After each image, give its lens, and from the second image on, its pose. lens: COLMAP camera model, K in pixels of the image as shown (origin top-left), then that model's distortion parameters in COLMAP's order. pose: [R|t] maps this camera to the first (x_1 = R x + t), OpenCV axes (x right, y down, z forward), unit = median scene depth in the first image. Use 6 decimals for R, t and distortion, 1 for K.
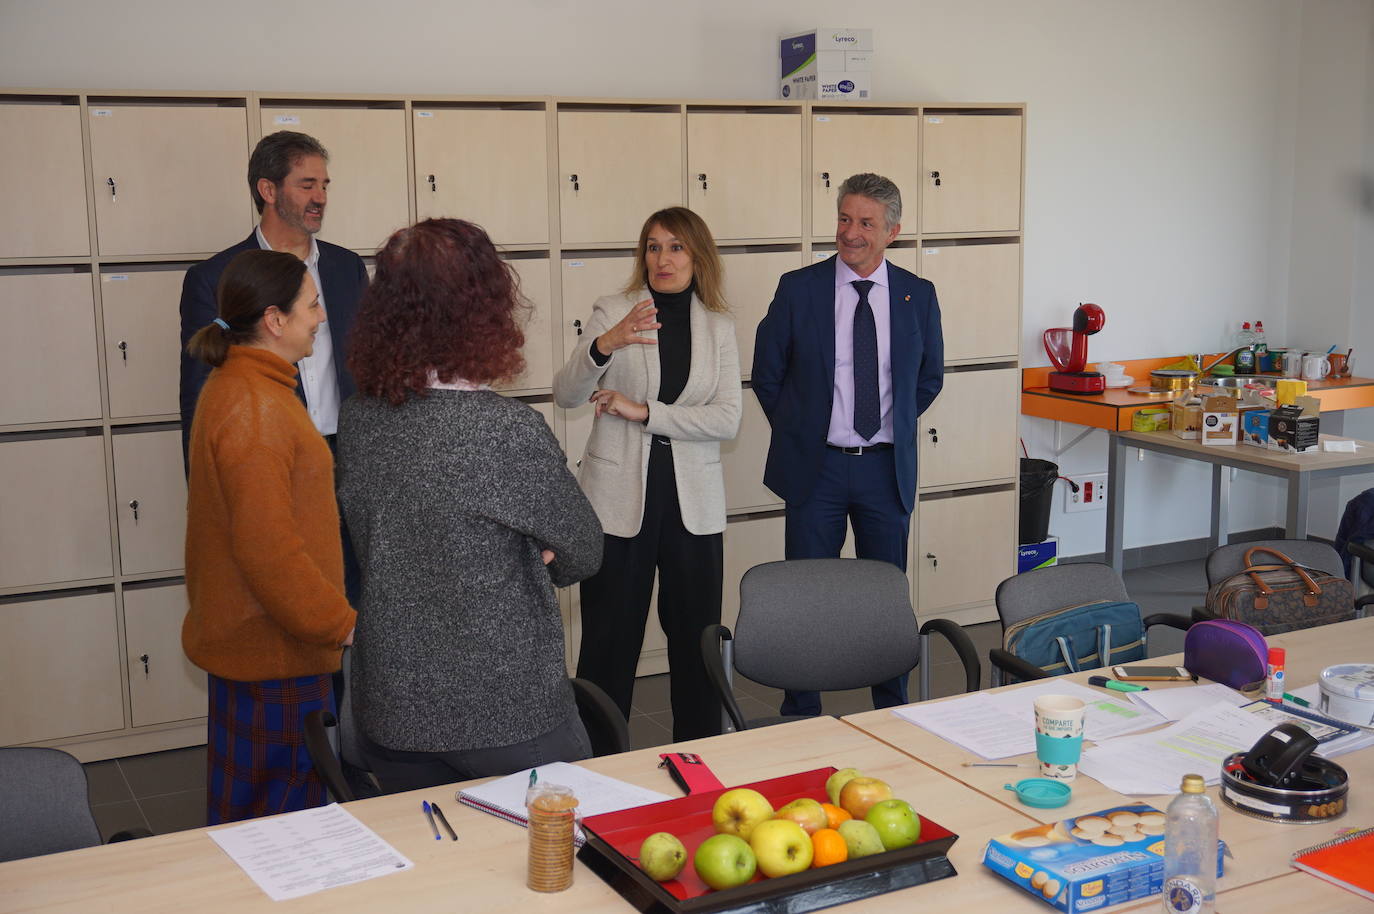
lens RADIAL K [[1702.6, 0, 696.8], [0, 1702.6, 468.7], [0, 0, 1]] dist [-0.030062, 0.030300]
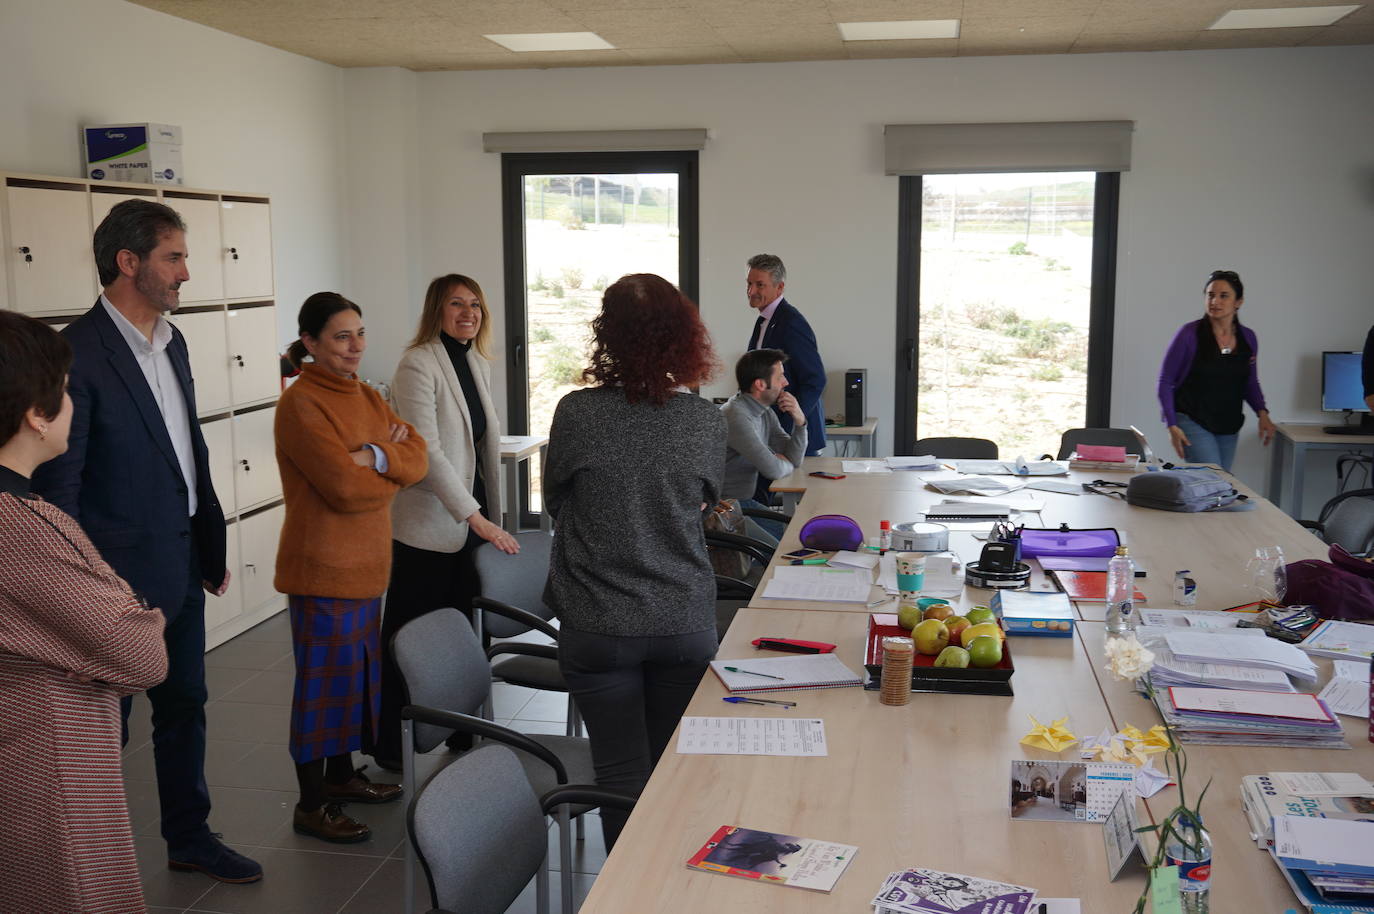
lens RADIAL K [[1395.0, 0, 688.8], [0, 1395.0, 458.2], [0, 0, 1]] dist [0.081312, 0.028857]
pose [[0.613048, -0.114118, 0.781760, -0.477837], [0.135376, 0.990051, 0.038363, -0.020955], [-0.778361, 0.082313, 0.622398, 0.133772]]
